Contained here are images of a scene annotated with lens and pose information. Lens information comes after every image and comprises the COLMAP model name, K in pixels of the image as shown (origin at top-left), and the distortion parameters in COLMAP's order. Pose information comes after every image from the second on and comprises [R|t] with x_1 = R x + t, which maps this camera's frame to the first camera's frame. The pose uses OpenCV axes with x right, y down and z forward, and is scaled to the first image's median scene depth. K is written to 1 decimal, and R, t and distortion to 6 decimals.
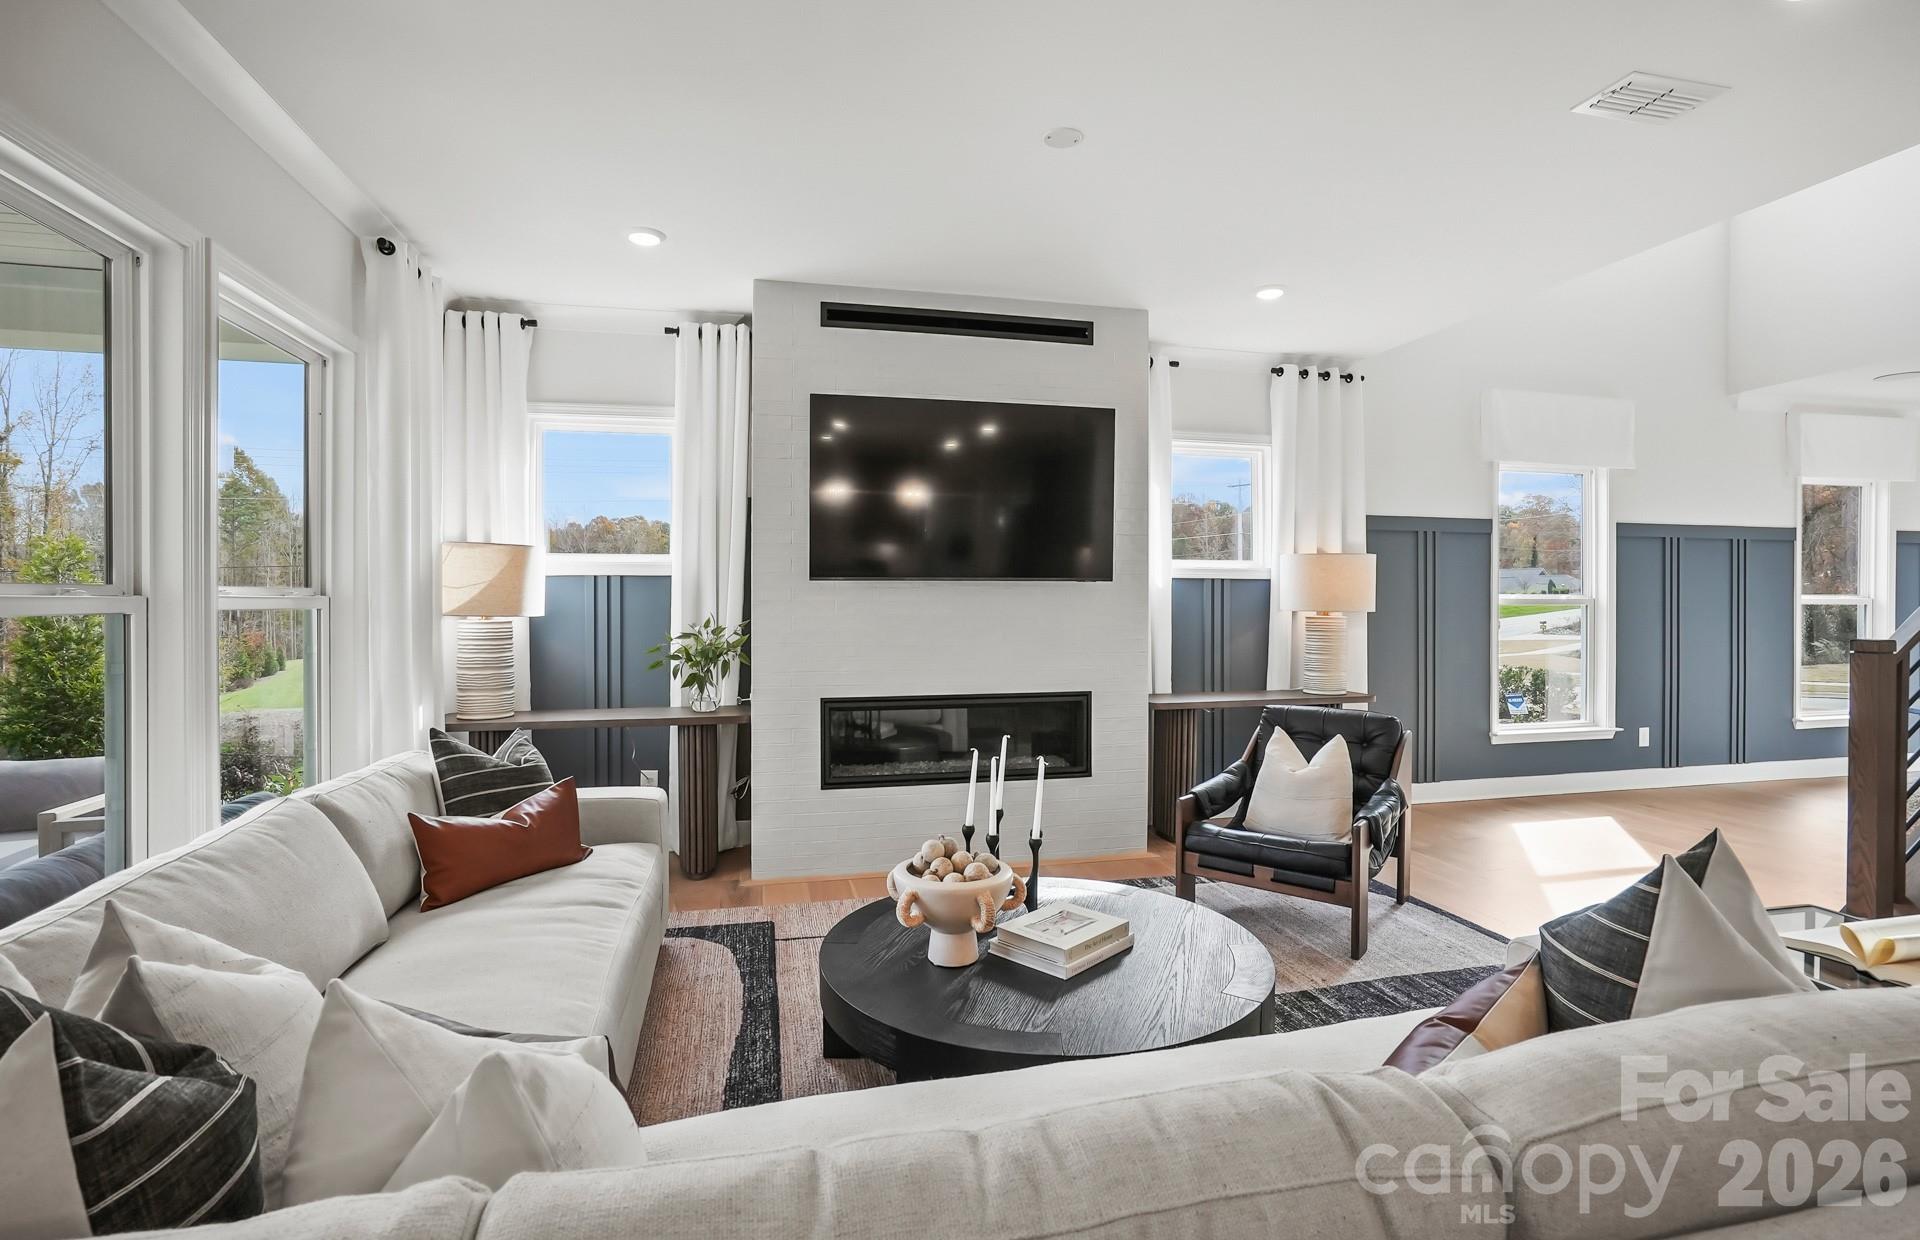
lens RADIAL K [[897.9, 0, 949.4], [0, 897.9, 612.1], [0, 0, 1]] dist [-0.043829, 0.018888]
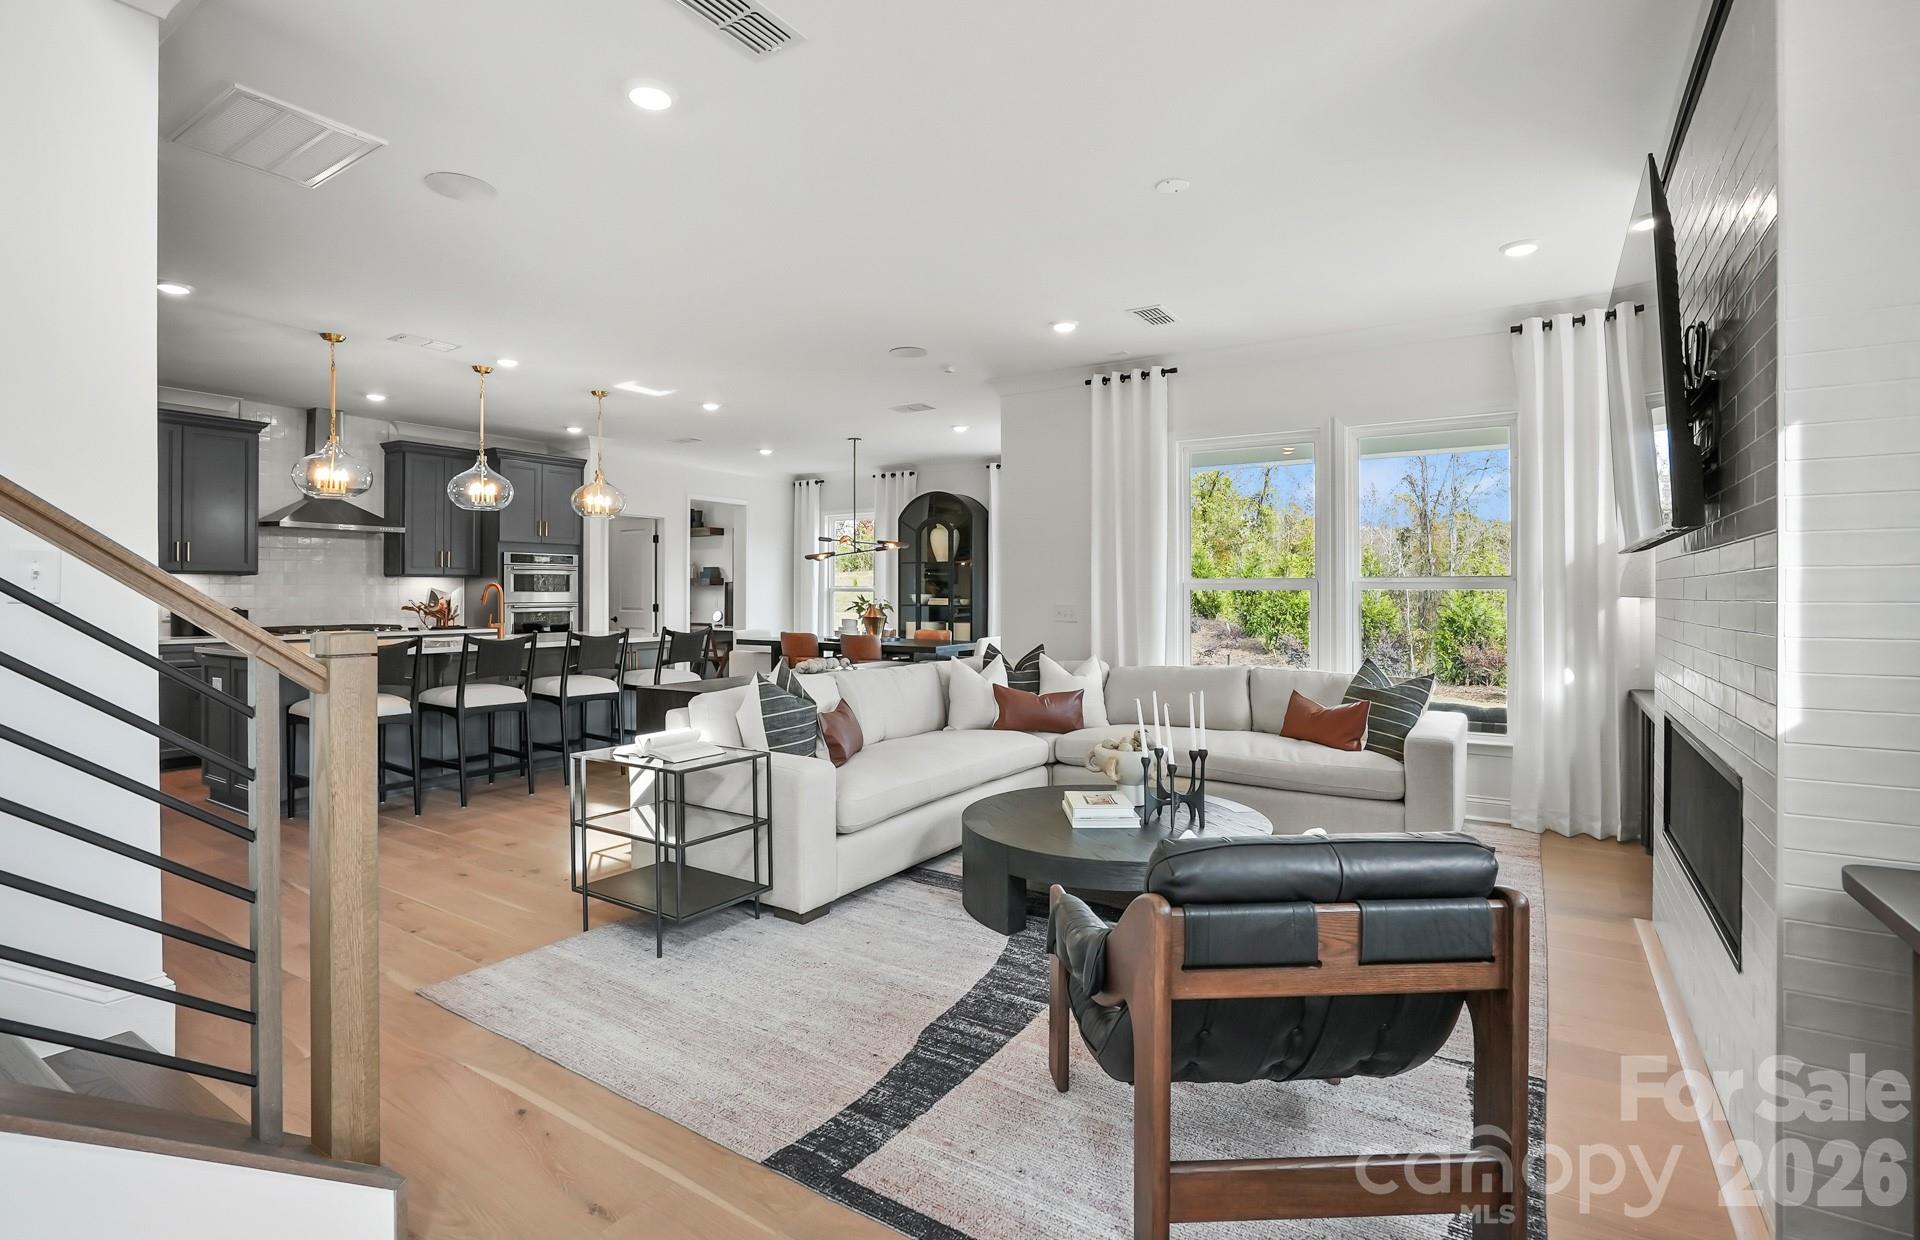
lens RADIAL K [[897.9, 0, 955.3], [0, 897.9, 590.4], [0, 0, 1]] dist [-0.043829, 0.018888]
pose [[-0.713743, -0.001269, -0.700406, 0.705738], [-0.006962, 0.999962, 0.005283, -0.002259], [0.700373, 0.008647, -0.713725, 1.001880]]
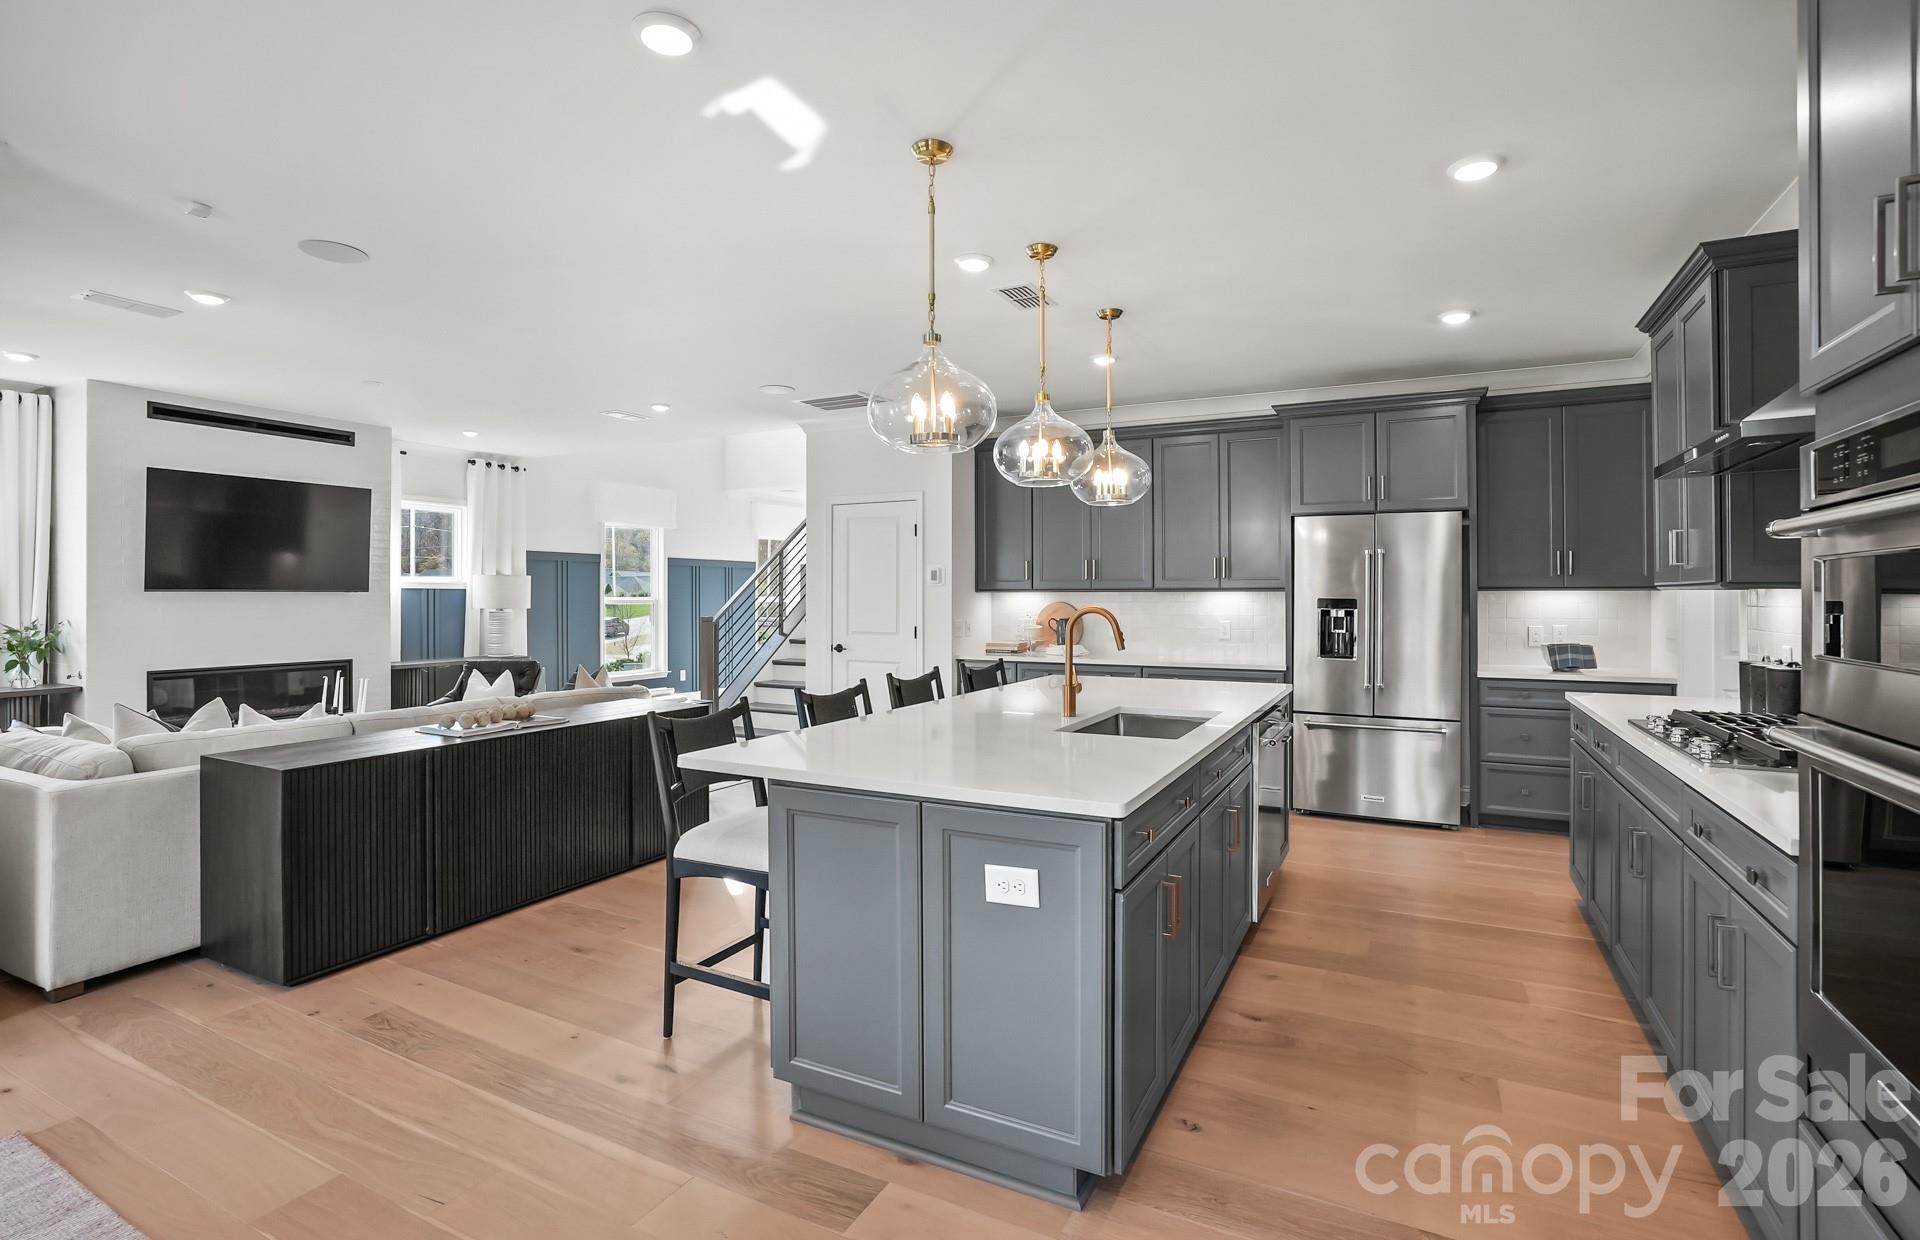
lens RADIAL K [[897.9, 0, 961.8], [0, 897.9, 589.6], [0, 0, 1]] dist [-0.043829, 0.018888]
pose [[0.643870, 0.004188, 0.765123, -0.343546], [0.008577, 0.999883, -0.012690, -0.007408], [-0.765086, 0.014733, 0.643759, -0.847082]]
